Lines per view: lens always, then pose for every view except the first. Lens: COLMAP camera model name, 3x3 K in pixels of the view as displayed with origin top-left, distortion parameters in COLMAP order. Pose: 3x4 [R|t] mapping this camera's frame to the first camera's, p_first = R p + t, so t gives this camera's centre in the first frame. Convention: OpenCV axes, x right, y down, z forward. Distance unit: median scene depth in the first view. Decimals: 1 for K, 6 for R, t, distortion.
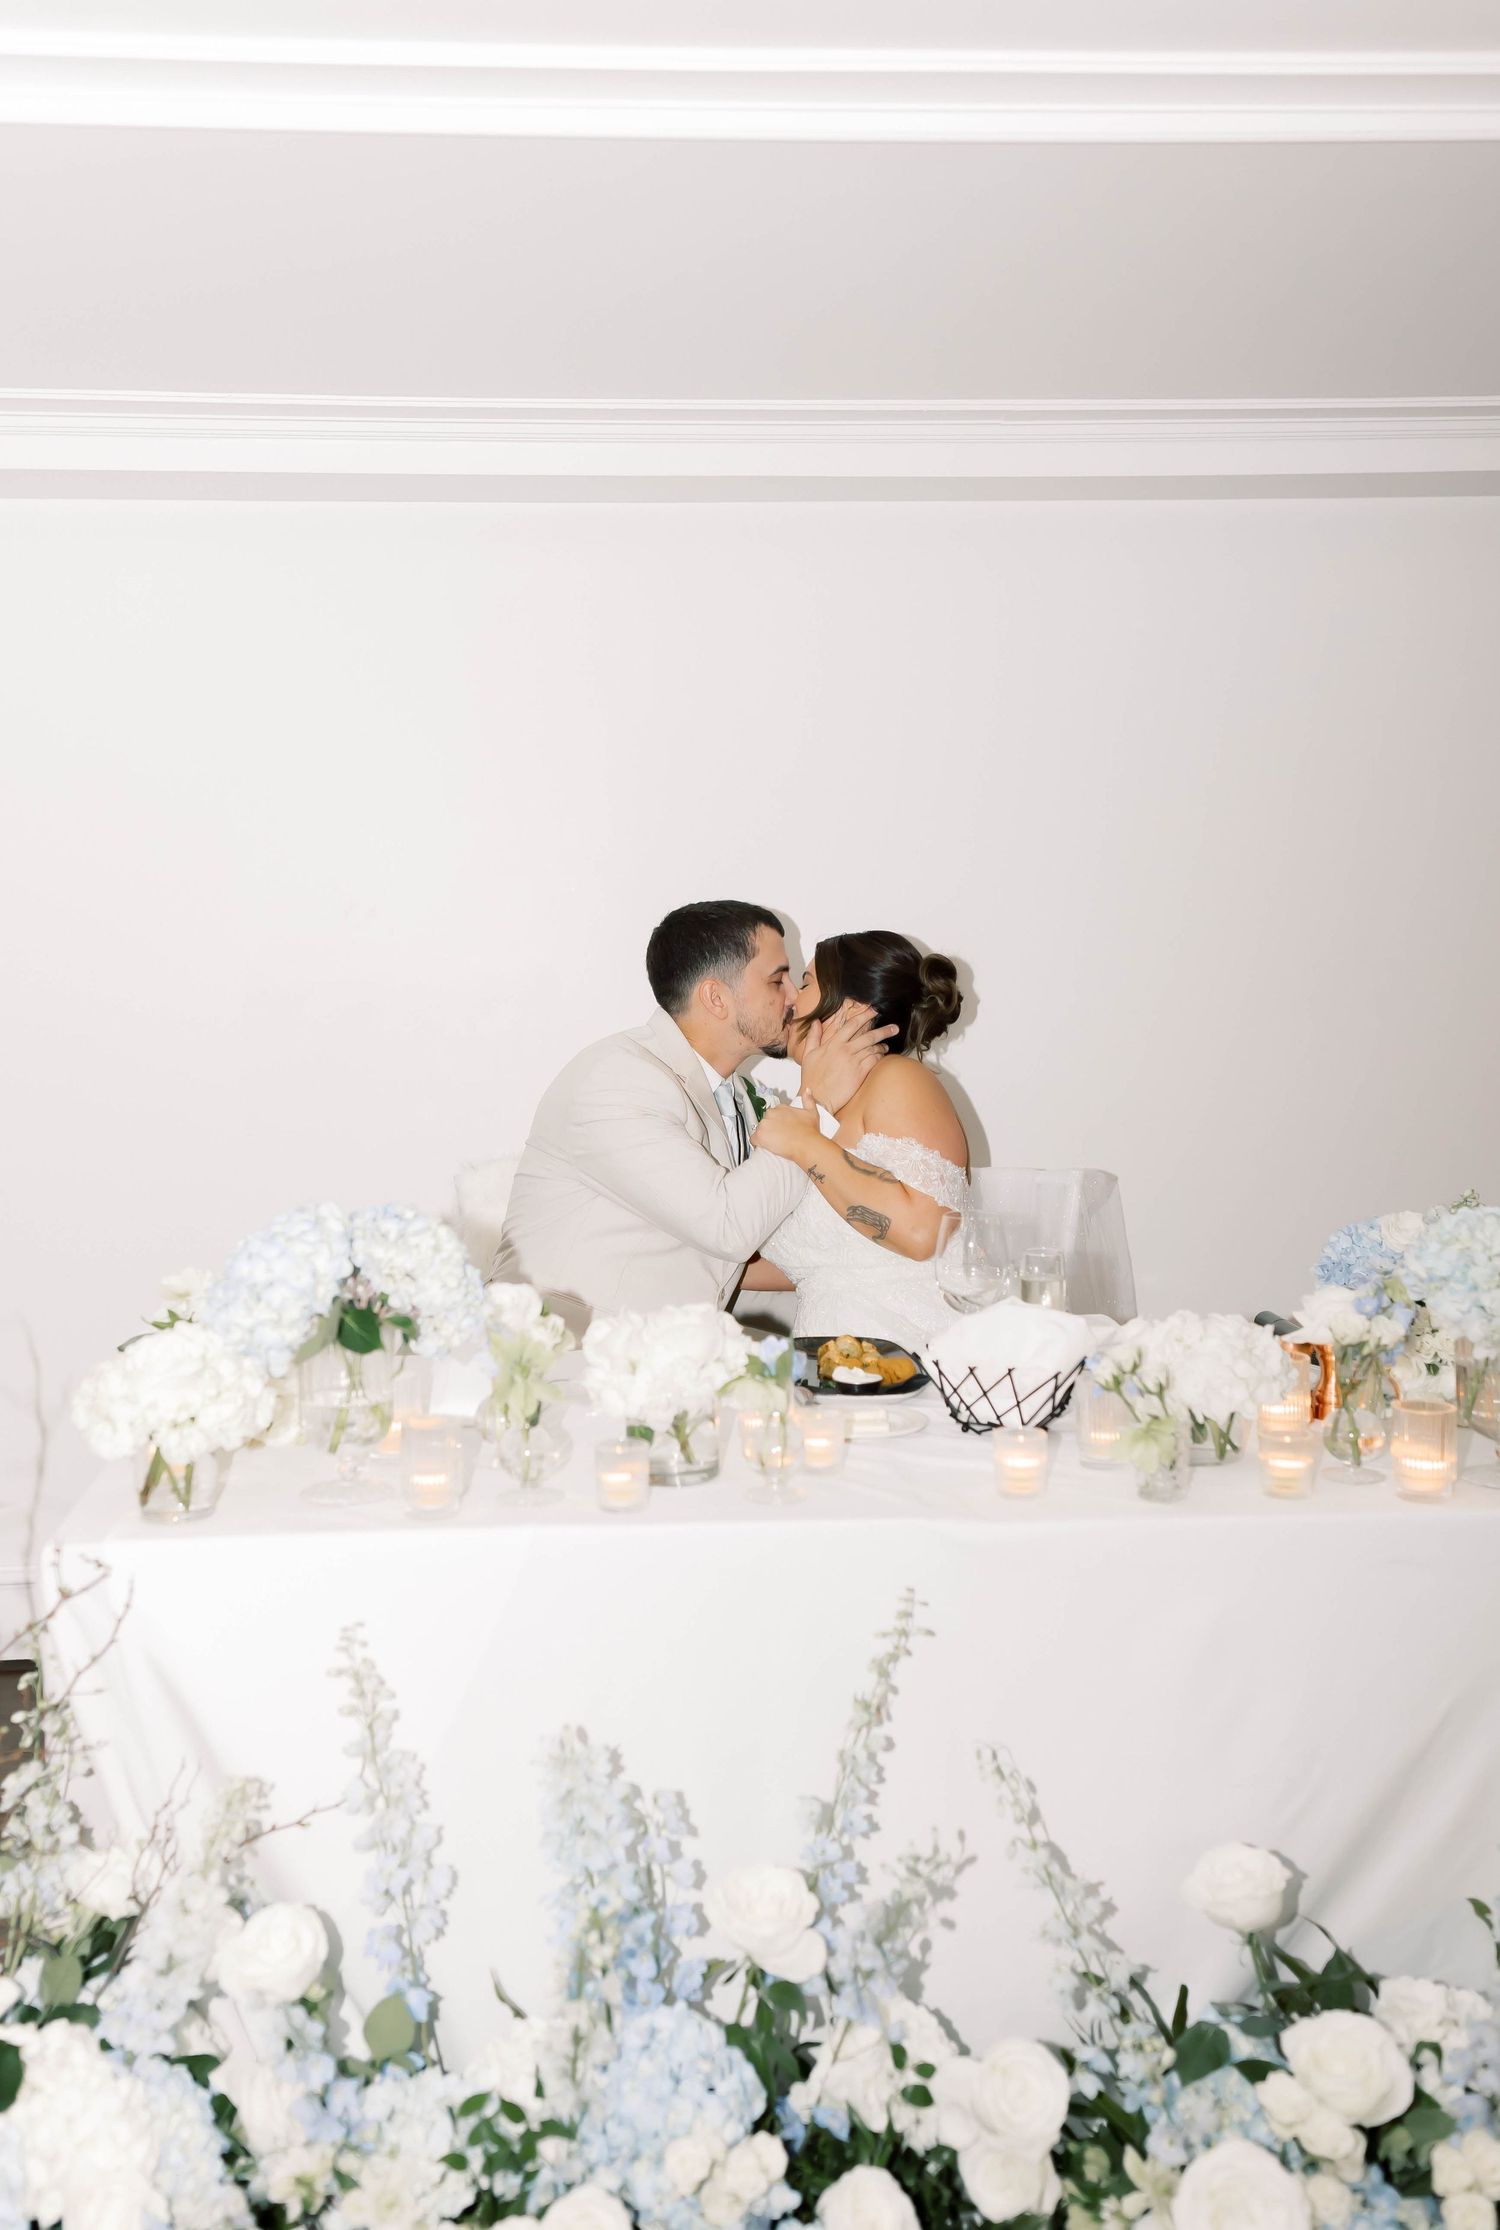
lens RADIAL K [[2624.9, 0, 534.4], [0, 2624.9, 1075.4], [0, 0, 1]] dist [0.064514, -0.021368]
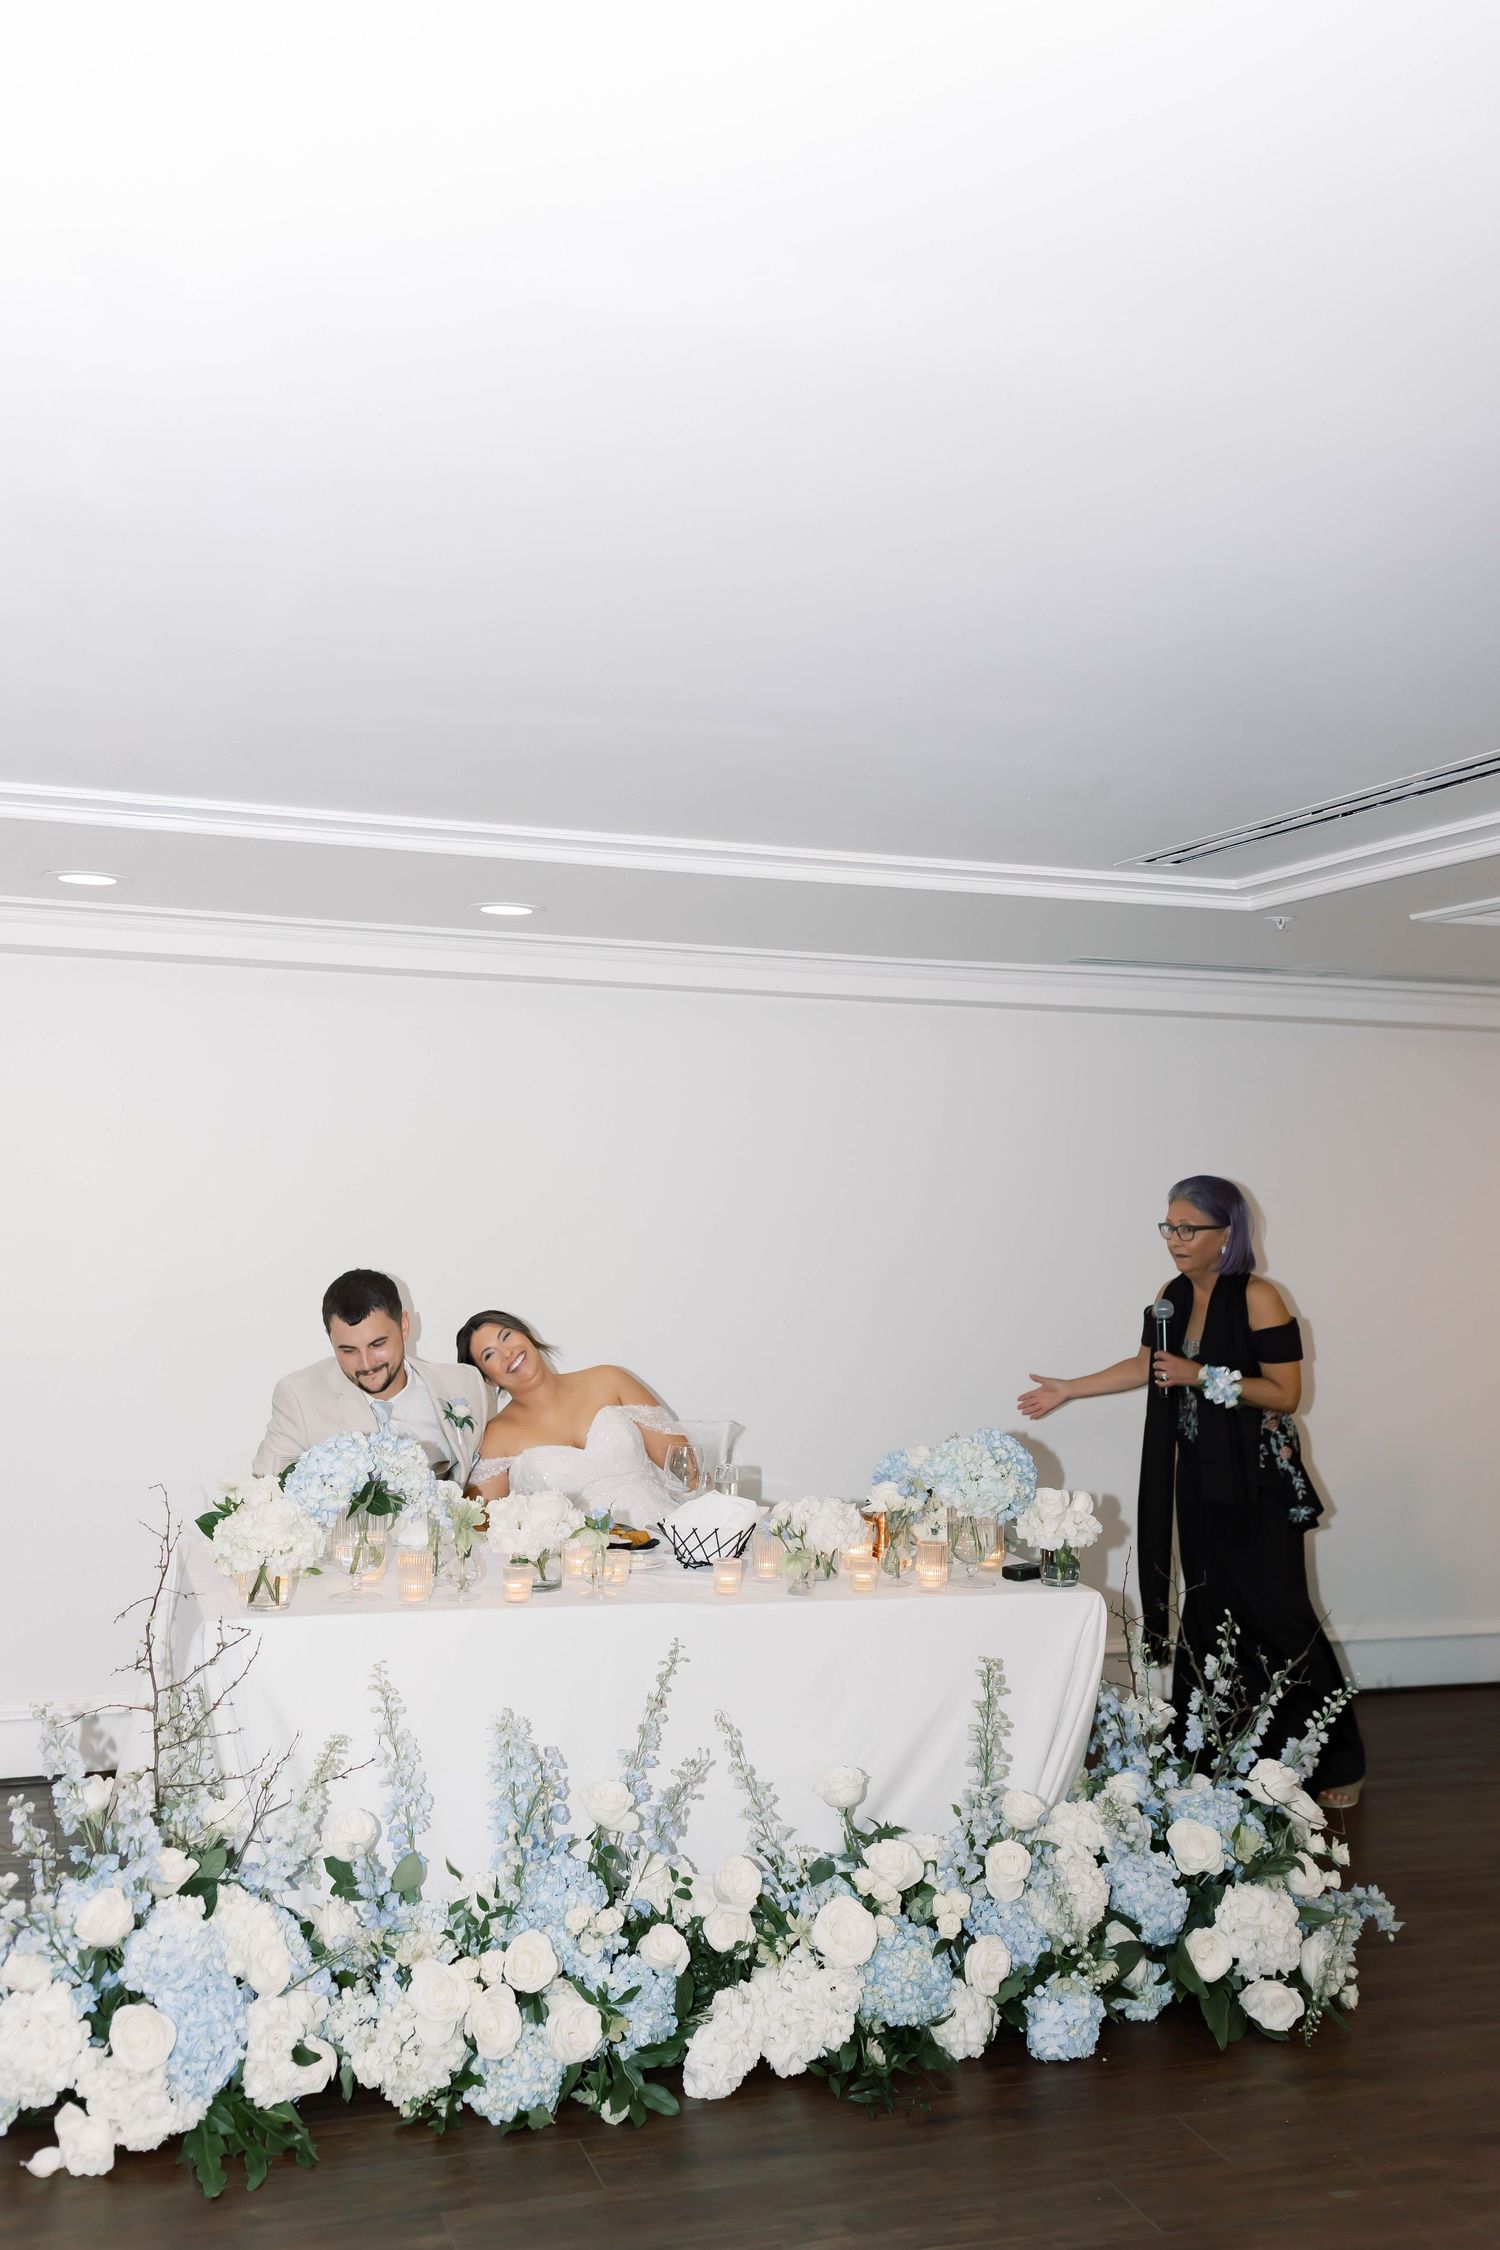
lens RADIAL K [[2214.2, 0, 795.1], [0, 2214.2, 1125.8], [0, 0, 1]] dist [0.006283, 0.002009]
pose [[0.963059, 0.044108, 0.265653, -0.209479], [-0.015699, 0.994013, -0.108128, 0.000304], [-0.268832, 0.099964, 0.957986, -0.568819]]
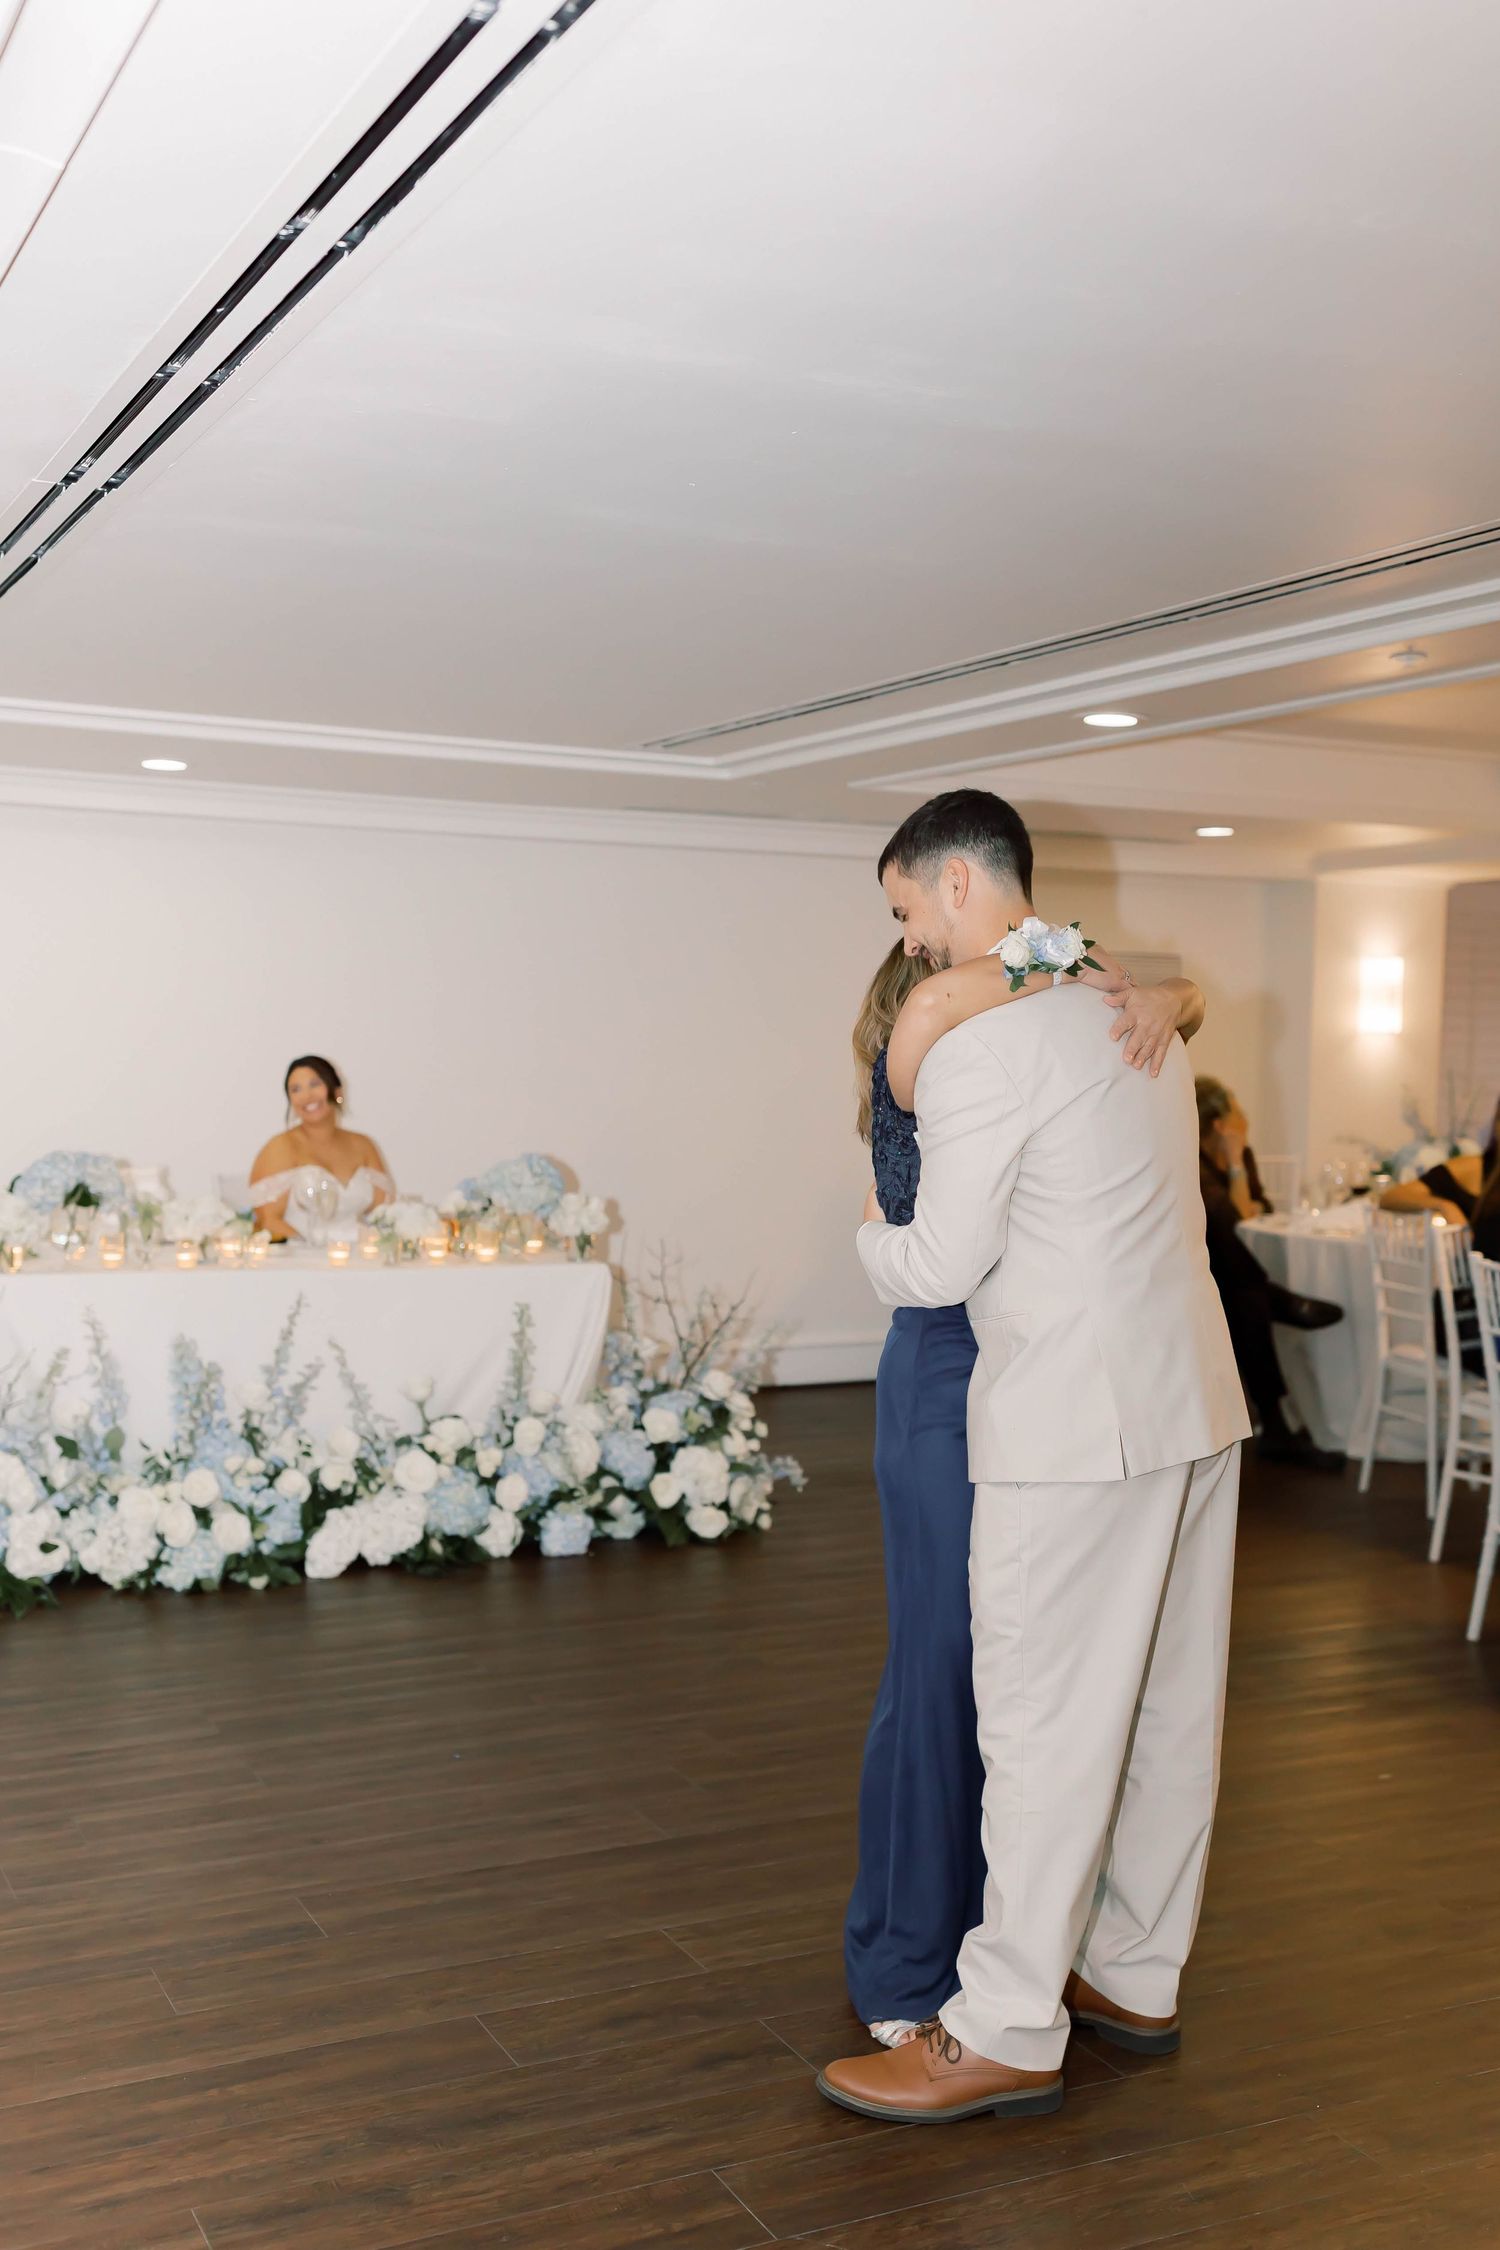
lens RADIAL K [[2214.2, 0, 795.1], [0, 2214.2, 1125.8], [0, 0, 1]] dist [0.006283, 0.002009]
pose [[0.910745, 0.017348, 0.412605, -0.332403], [-0.005840, 0.999558, -0.029136, 0.087133], [-0.412928, 0.024126, 0.910444, -1.269970]]
